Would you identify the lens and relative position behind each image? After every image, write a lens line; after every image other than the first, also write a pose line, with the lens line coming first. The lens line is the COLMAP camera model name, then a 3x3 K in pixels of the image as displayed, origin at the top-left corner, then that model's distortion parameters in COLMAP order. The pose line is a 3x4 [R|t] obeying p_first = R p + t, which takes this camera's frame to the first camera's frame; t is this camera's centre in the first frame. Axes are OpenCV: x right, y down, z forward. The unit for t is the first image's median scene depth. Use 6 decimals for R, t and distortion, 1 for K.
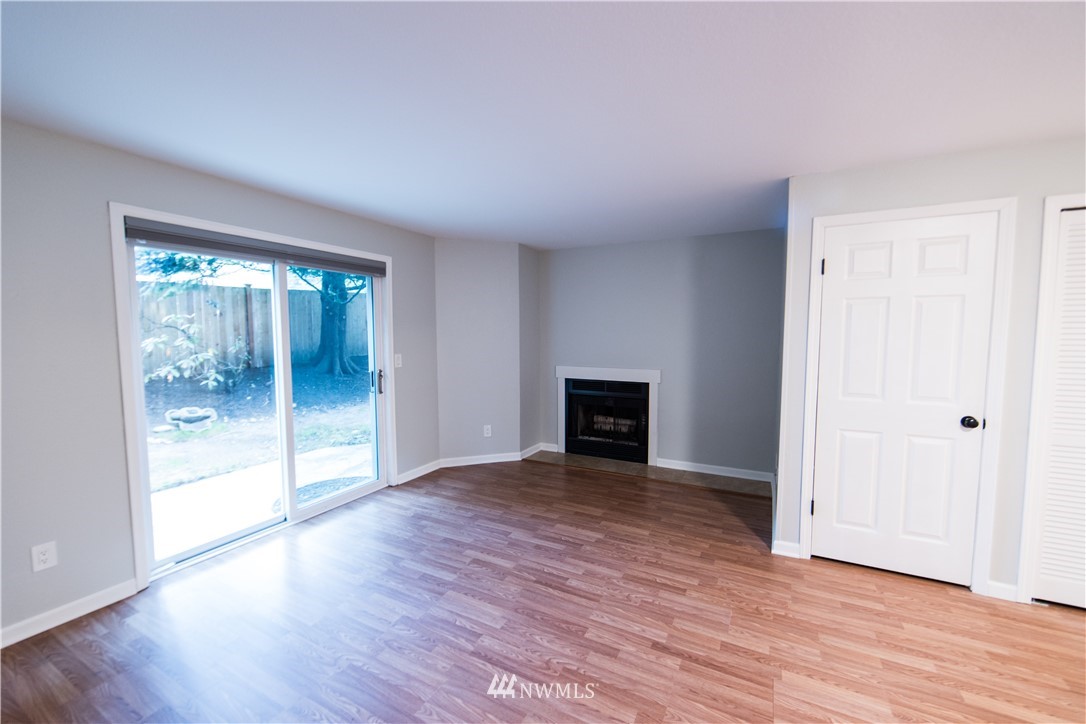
lens RADIAL K [[429.1, 0, 544.2], [0, 429.1, 362.5], [0, 0, 1]] dist [-0.001899, -0.000416]
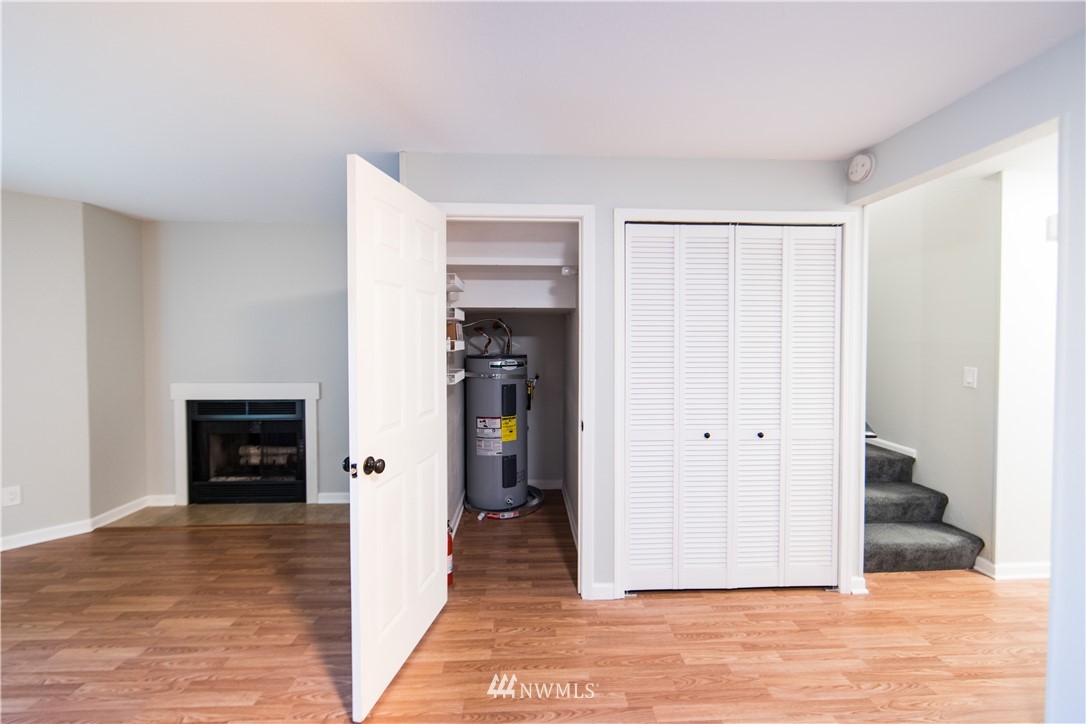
lens RADIAL K [[439.8, 0, 539.7], [0, 439.8, 348.2], [0, 0, 1]] dist [-0.003274, -0.000349]
pose [[0.865599, -0.009945, 0.500639, 0.377281], [0.032990, 0.998763, -0.037198, -0.004702], [-0.499650, 0.048715, 0.864857, 0.133129]]
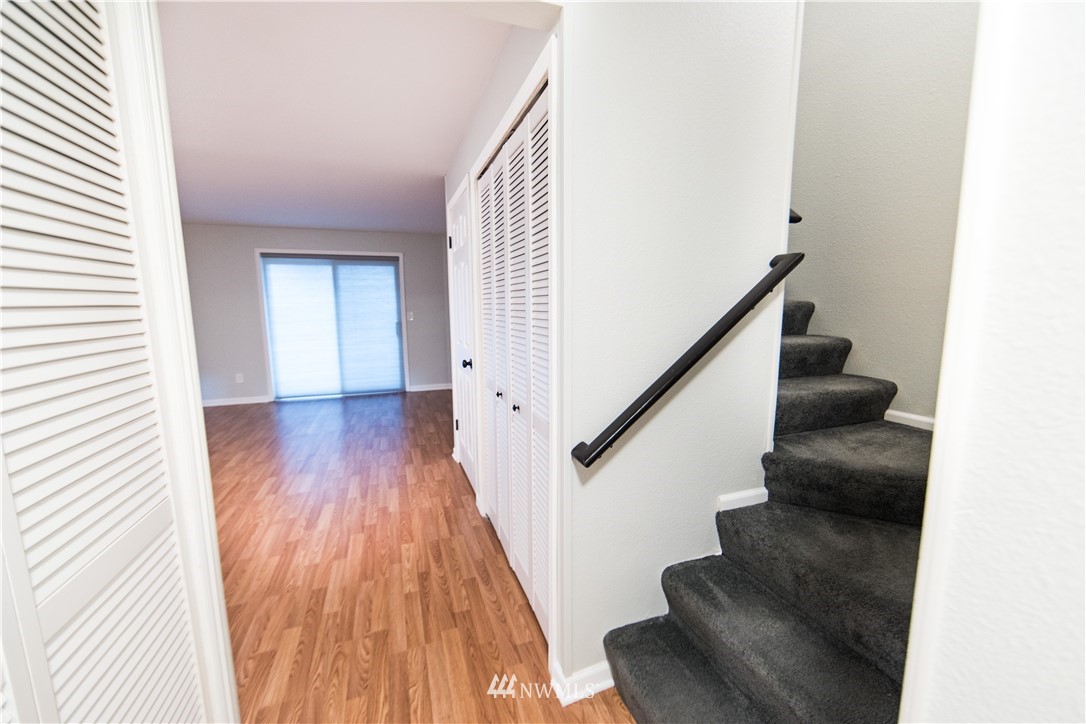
lens RADIAL K [[429.1, 0, 544.2], [0, 429.1, 362.5], [0, 0, 1]] dist [-0.001899, -0.000416]
pose [[0.734598, 0.087071, -0.672893, 1.756176], [-0.040377, 0.995584, 0.084746, 0.019489], [0.677300, -0.035085, 0.734870, 0.210726]]
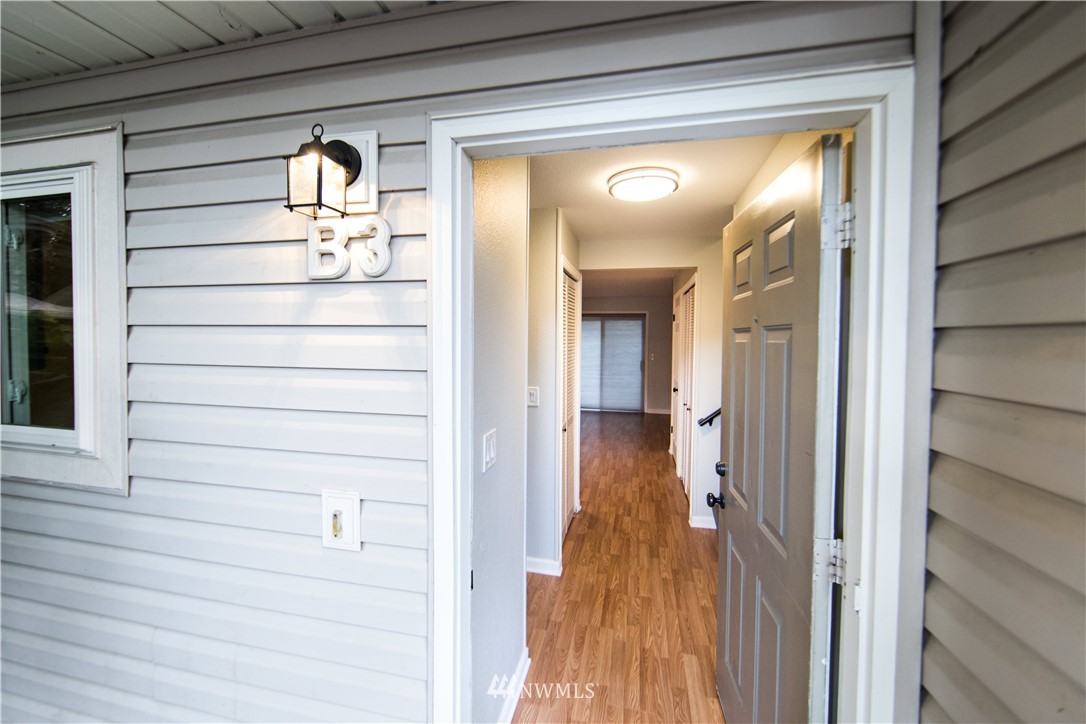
lens RADIAL K [[448.6, 0, 530.8], [0, 448.6, 349.9], [0, 0, 1]] dist [-0.000438, -0.000172]
pose [[0.243729, 0.031056, -0.969346, 2.674588], [-0.078088, 0.996871, 0.012303, -0.030581], [0.966695, 0.072695, 0.245391, -0.261060]]
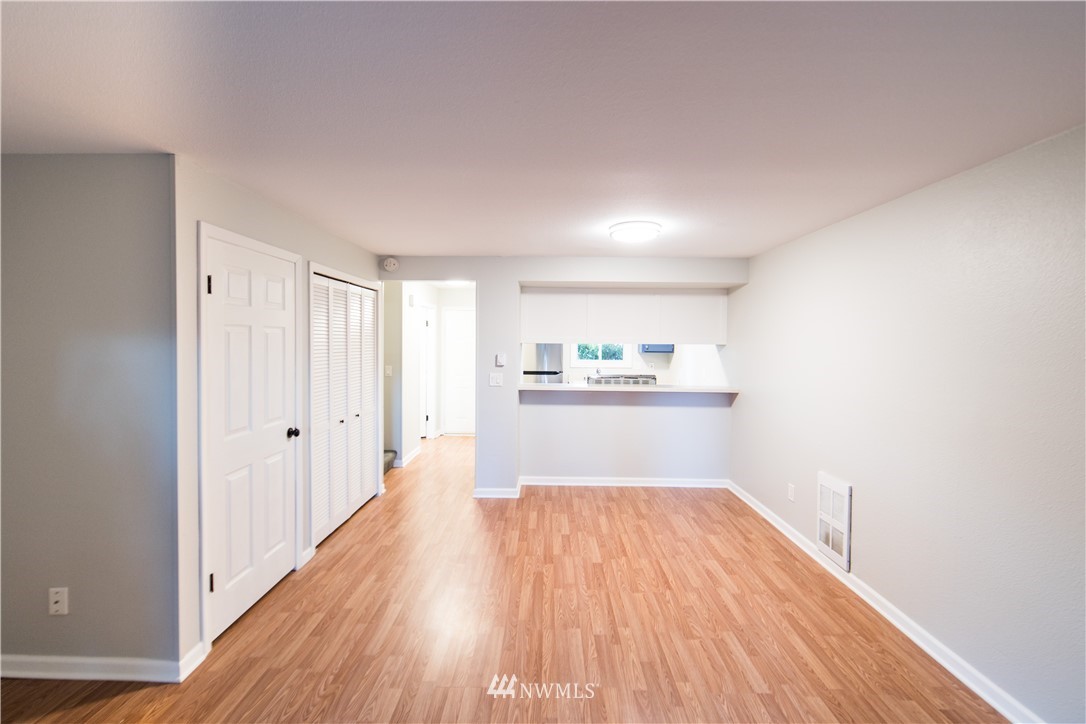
lens RADIAL K [[448.6, 0, 530.8], [0, 448.6, 349.9], [0, 0, 1]] dist [-0.000438, -0.000172]
pose [[-0.429460, -0.019258, 0.902880, -0.386595], [0.060164, 0.996941, 0.049882, -0.103389], [-0.901079, 0.075743, -0.426988, 0.810649]]
